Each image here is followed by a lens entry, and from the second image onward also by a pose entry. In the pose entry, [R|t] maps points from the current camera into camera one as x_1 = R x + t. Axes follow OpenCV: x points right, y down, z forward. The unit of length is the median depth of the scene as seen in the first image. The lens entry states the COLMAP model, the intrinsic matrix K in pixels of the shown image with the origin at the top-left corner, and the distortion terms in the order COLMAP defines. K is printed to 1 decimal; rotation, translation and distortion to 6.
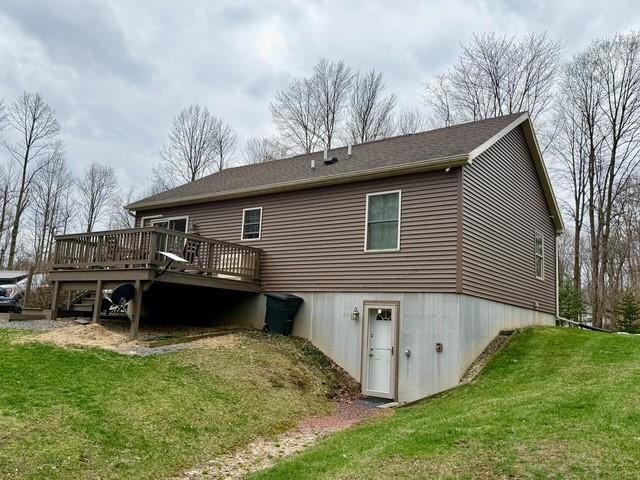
lens RADIAL K [[542.1, 0, 319.7], [0, 542.1, 239.2], [0, 0, 1]] dist [0.004741, 0.000002]
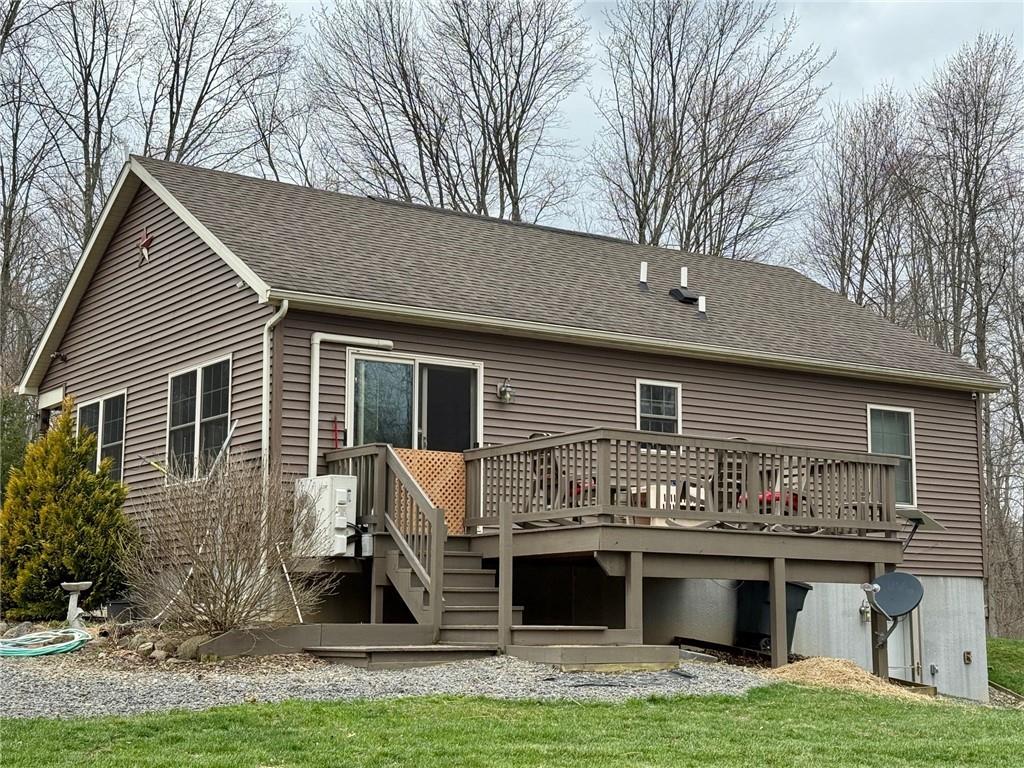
lens RADIAL K [[1559.3, 0, 511.8], [0, 1559.3, 383.5], [0, 0, 1]] dist [-0.000760, 0.000000]
pose [[0.325346, 0.091787, 0.941130, -1.681432], [-0.130883, 0.990069, -0.051314, 0.031201], [-0.936493, -0.106483, 0.334128, 0.839603]]
